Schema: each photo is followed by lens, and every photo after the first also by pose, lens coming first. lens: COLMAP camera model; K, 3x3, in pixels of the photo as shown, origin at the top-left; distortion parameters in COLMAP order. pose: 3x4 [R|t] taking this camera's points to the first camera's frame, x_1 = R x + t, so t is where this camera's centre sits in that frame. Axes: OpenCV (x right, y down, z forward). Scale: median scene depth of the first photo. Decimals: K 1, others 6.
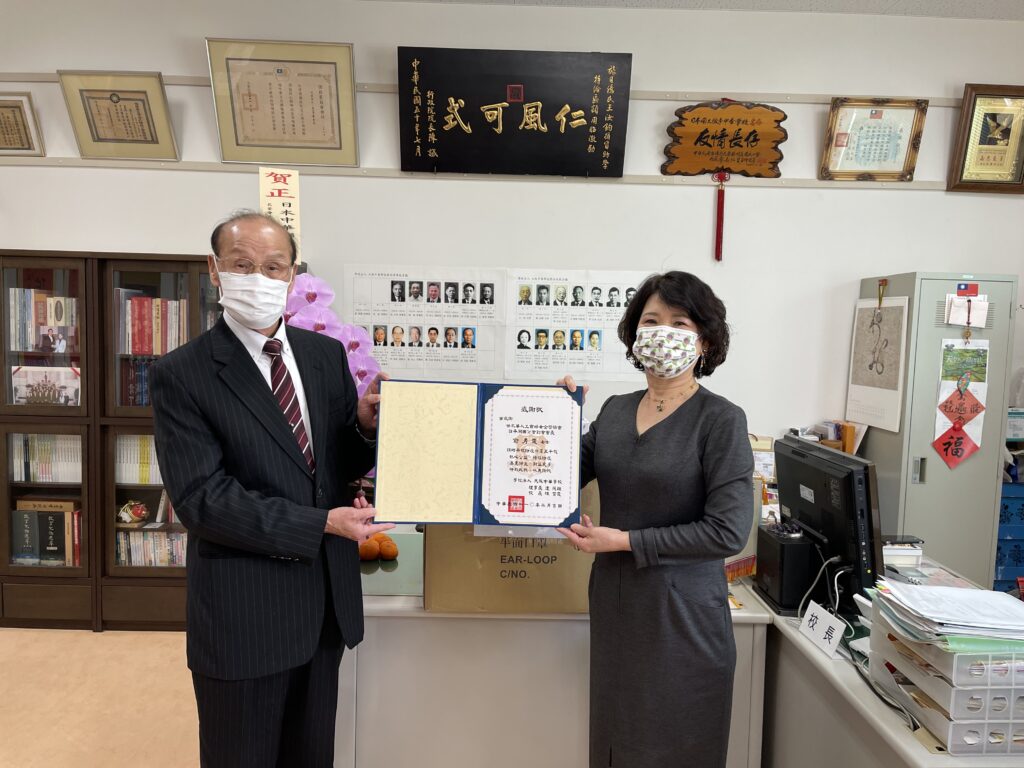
lens RADIAL K [[772.3, 0, 505.8], [0, 772.3, 386.7], [0, 0, 1]] dist [0.063951, -0.047812]
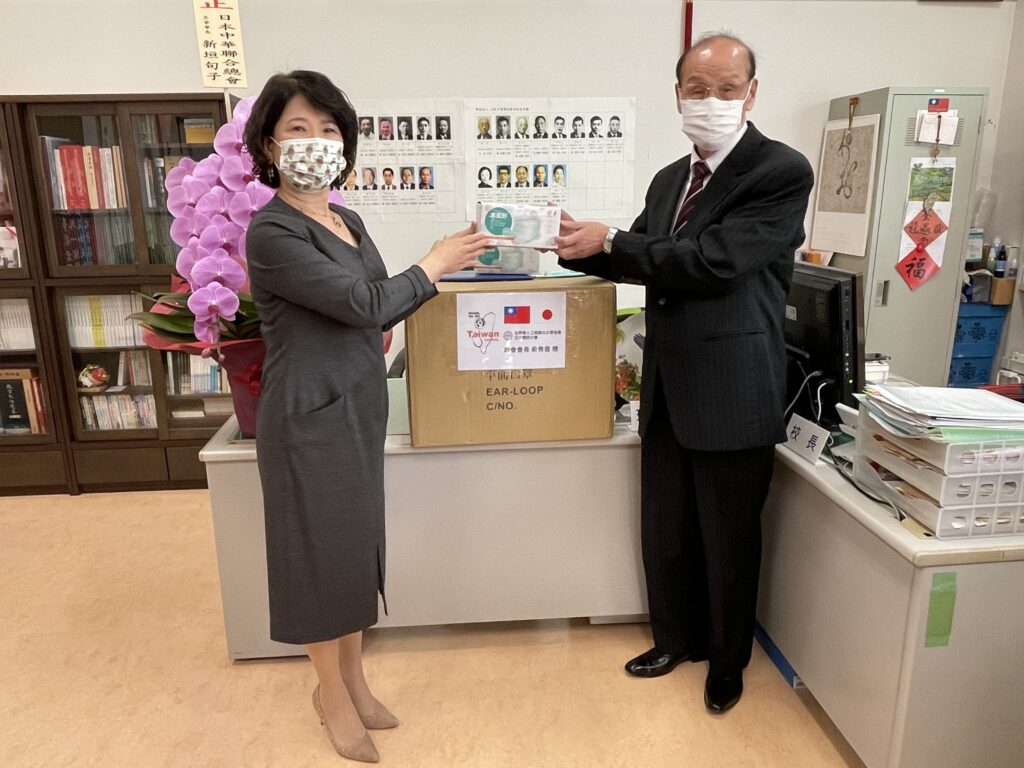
lens RADIAL K [[771.5, 0, 495.9], [0, 771.5, 394.2], [0, 0, 1]] dist [0.011412, -0.023762]
pose [[0.997372, -0.052950, 0.049459, -0.025225], [0.042875, 0.981566, 0.186250, 0.025251], [-0.058410, -0.183640, 0.981257, 0.022659]]
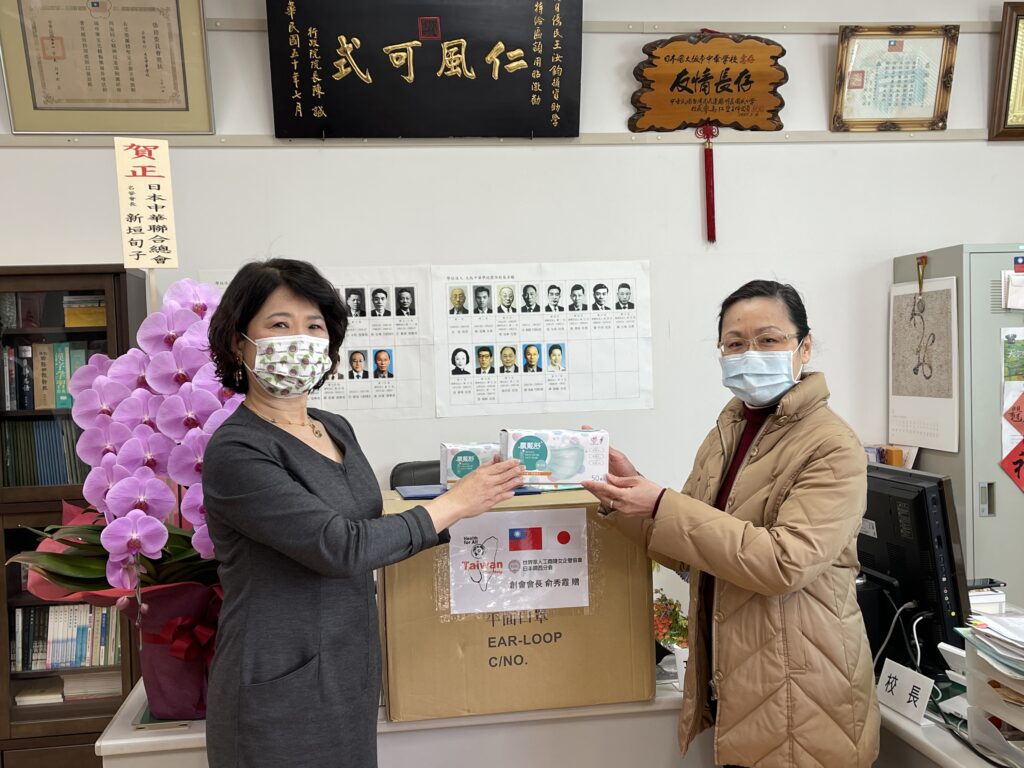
lens RADIAL K [[1128.2, 0, 517.2], [0, 1128.2, 401.2], [0, 0, 1]] dist [0.053689, 0.000000]
pose [[0.990767, -0.062202, 0.120466, -0.056046], [0.066856, 0.997149, -0.034983, 0.017346], [-0.117947, 0.042714, 0.992101, -0.058011]]
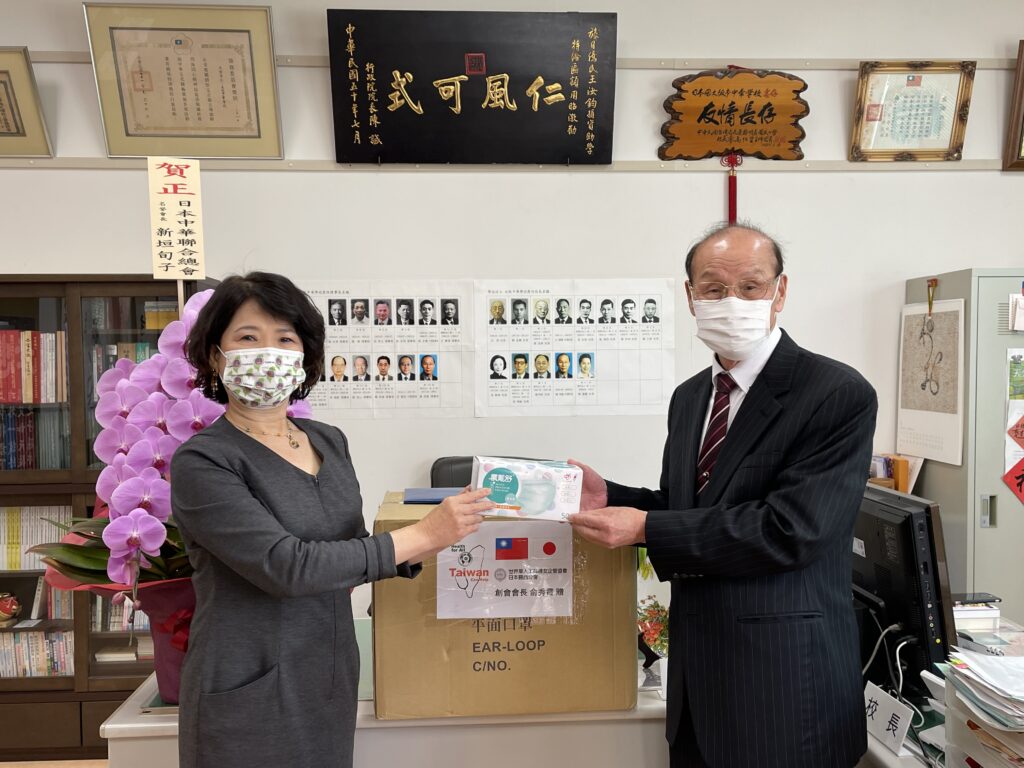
lens RADIAL K [[944.7, 0, 522.8], [0, 944.7, 396.5], [0, 0, 1]] dist [0.048573, 0.000000]
pose [[0.998468, -0.035596, 0.042371, 0.006956], [0.037053, 0.998731, -0.034101, 0.003587], [-0.041103, 0.035618, 0.998520, 0.024007]]
